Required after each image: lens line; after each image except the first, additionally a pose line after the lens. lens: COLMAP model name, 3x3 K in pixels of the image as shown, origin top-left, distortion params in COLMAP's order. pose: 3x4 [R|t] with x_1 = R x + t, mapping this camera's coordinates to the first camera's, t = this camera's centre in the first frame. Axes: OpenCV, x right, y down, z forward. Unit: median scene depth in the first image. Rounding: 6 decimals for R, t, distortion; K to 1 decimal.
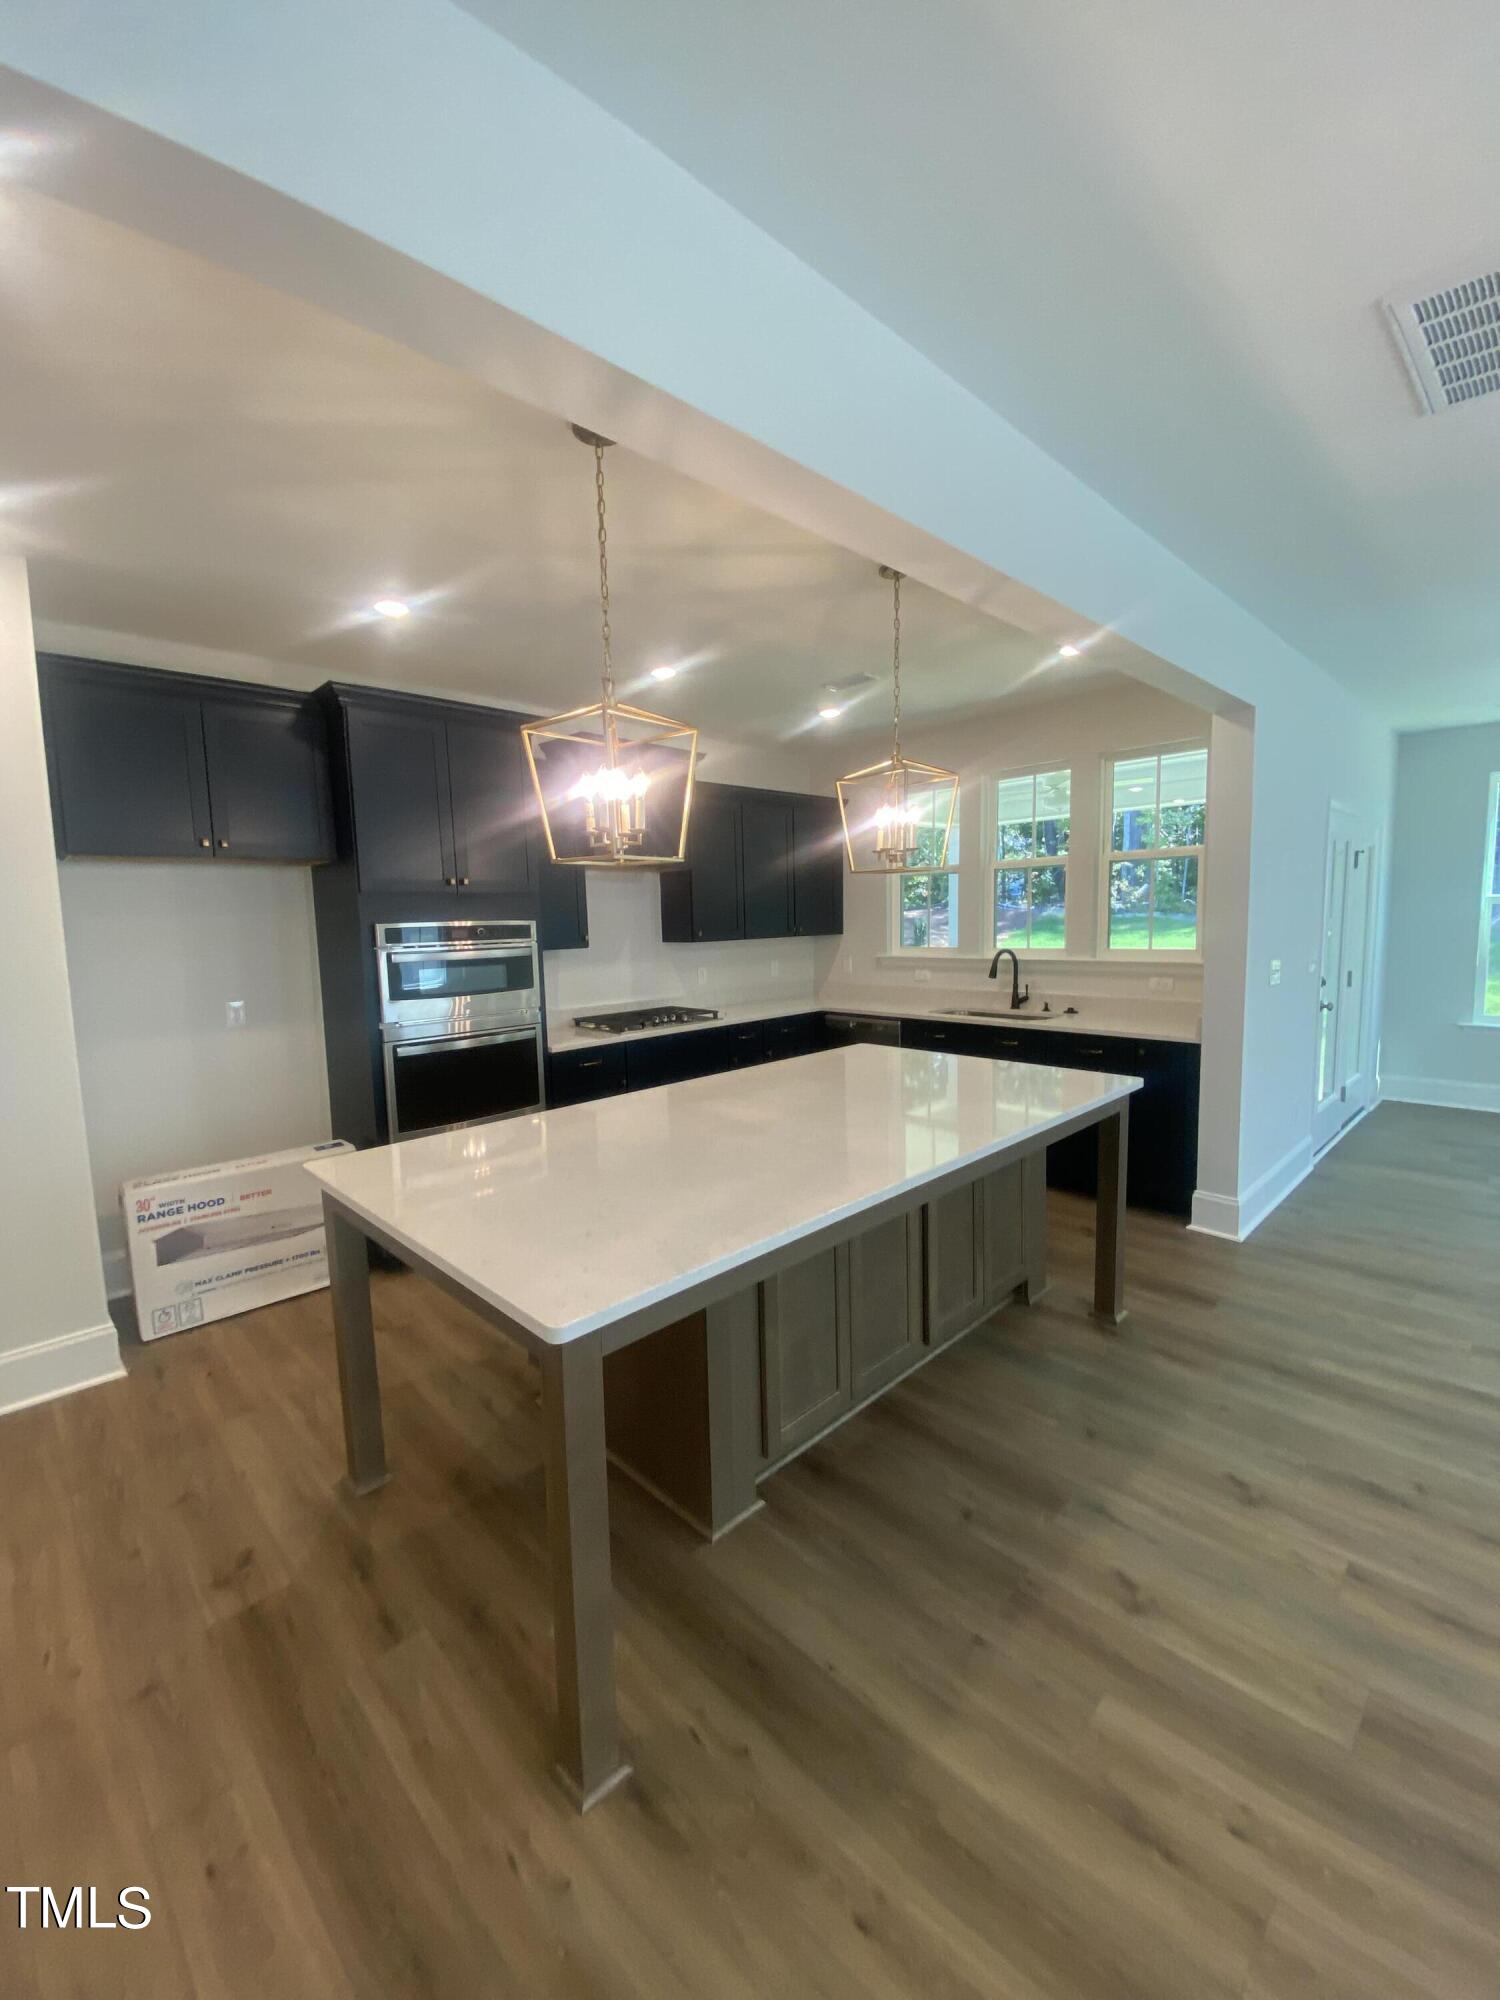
lens RADIAL K [[809.3, 0, 755.4], [0, 809.3, 1005.1], [0, 0, 1]] dist [0.014257, -0.017761]
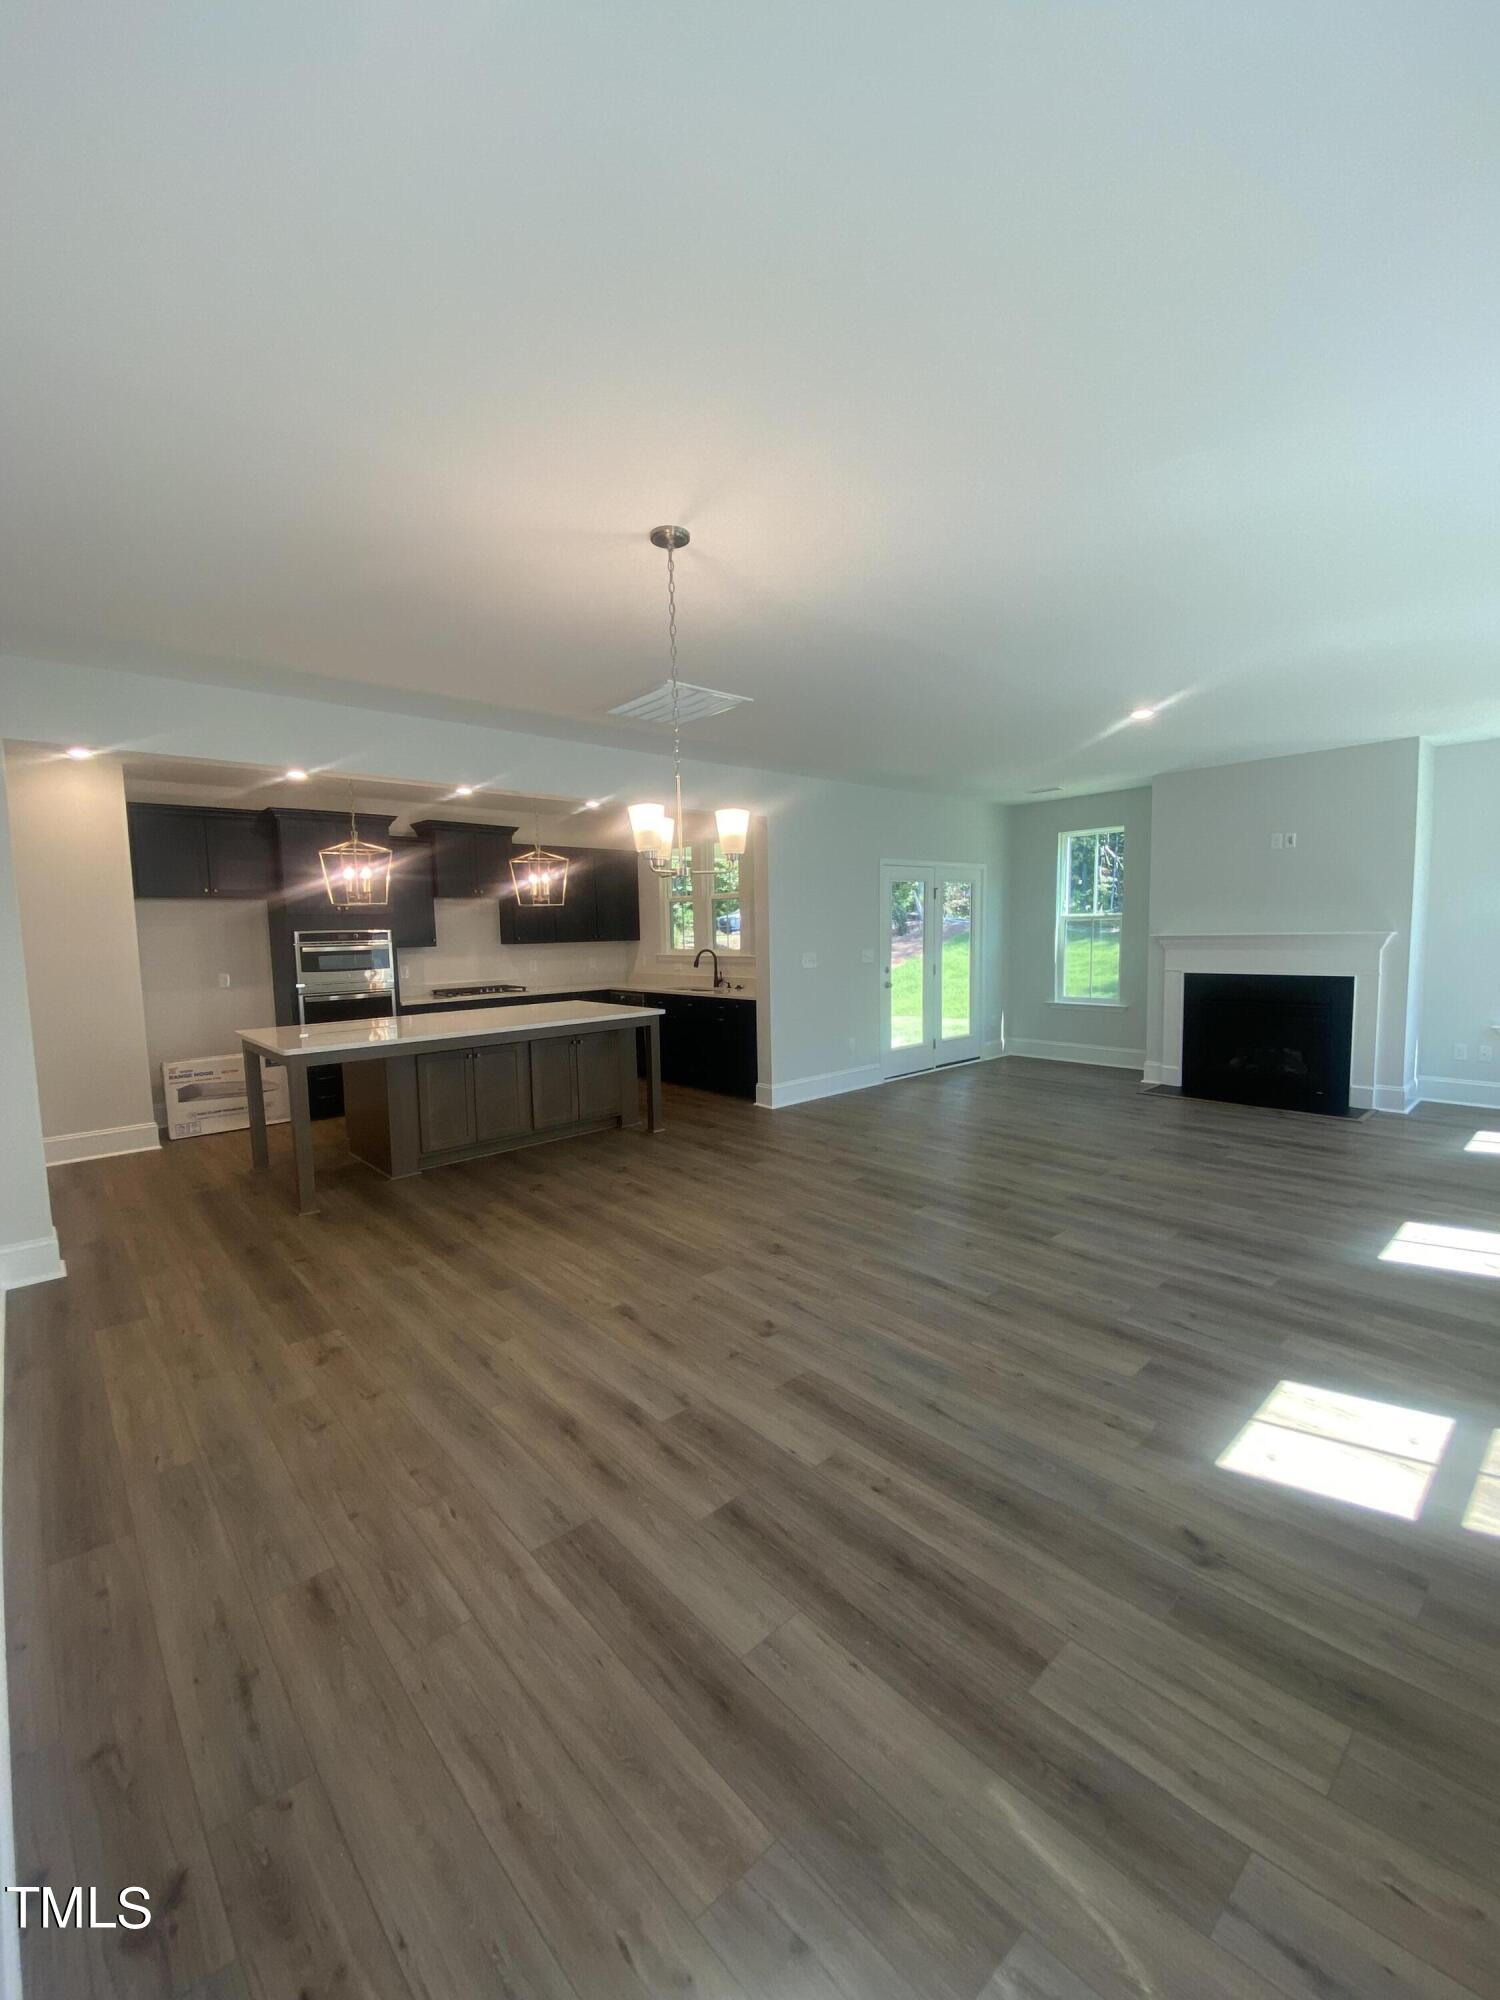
lens RADIAL K [[814.3, 0, 787.9], [0, 814.3, 1009.5], [0, 0, 1]] dist [-0.000854, -0.018585]
pose [[0.999892, 0.004689, -0.013917, 0.670232], [-0.004875, 0.999898, -0.013399, 0.096634], [0.013853, 0.013465, 0.999813, -0.826453]]
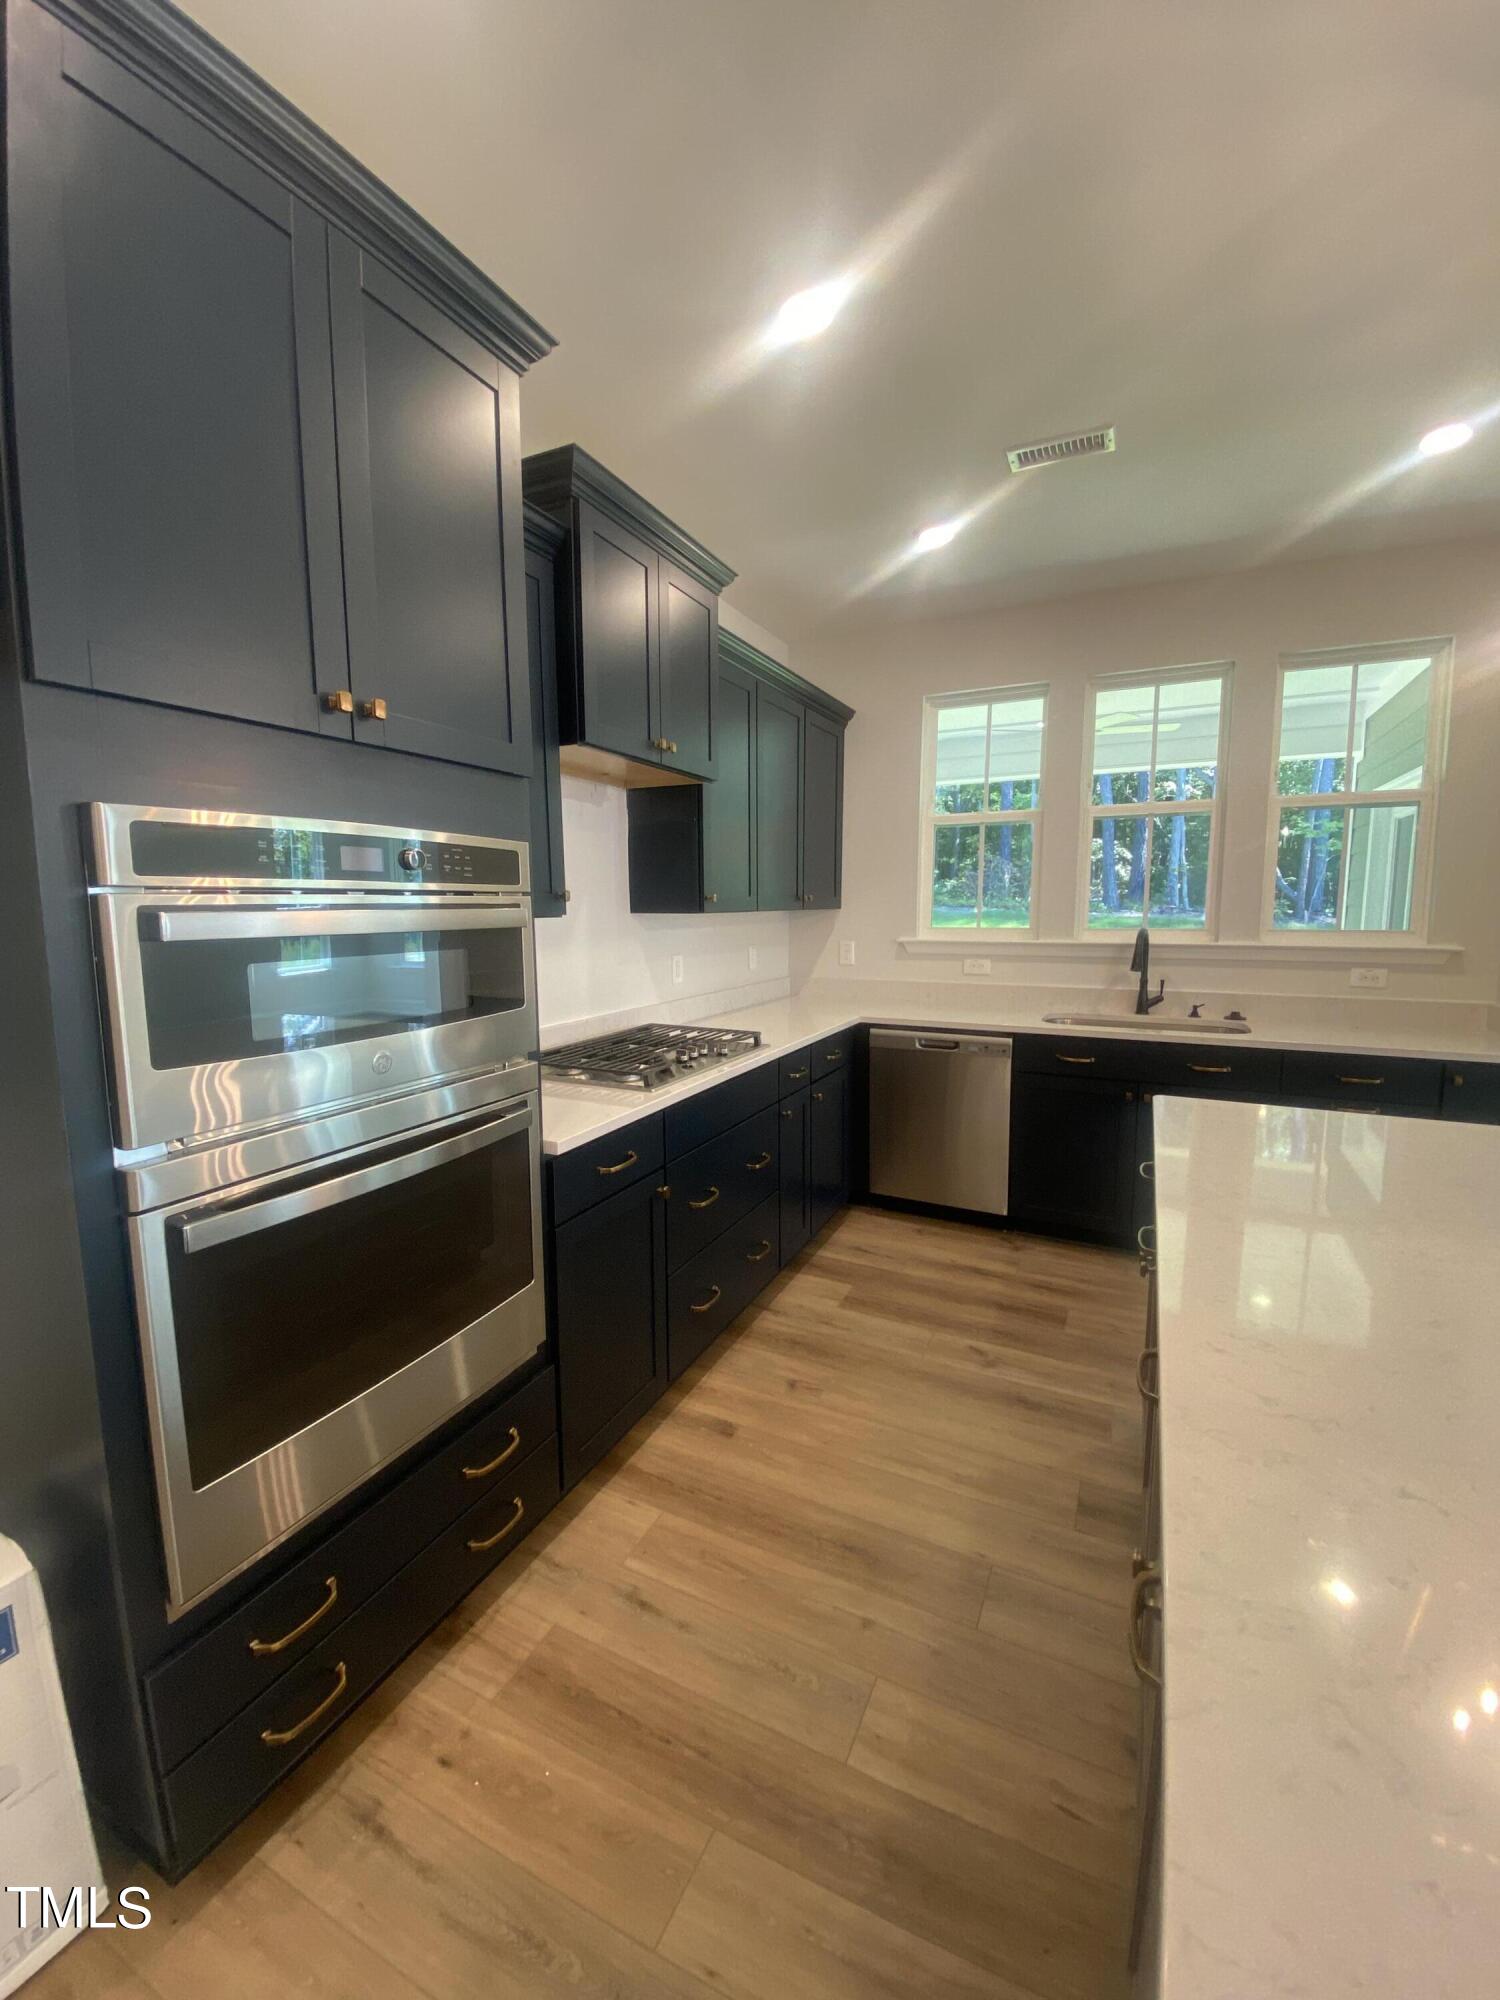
lens RADIAL K [[809.3, 0, 755.4], [0, 809.3, 1005.1], [0, 0, 1]] dist [0.014257, -0.017761]
pose [[0.940759, -0.023018, 0.338293, -0.327830], [0.019358, 0.999712, 0.014189, -0.027426], [-0.338522, -0.006800, 0.940934, 0.618876]]
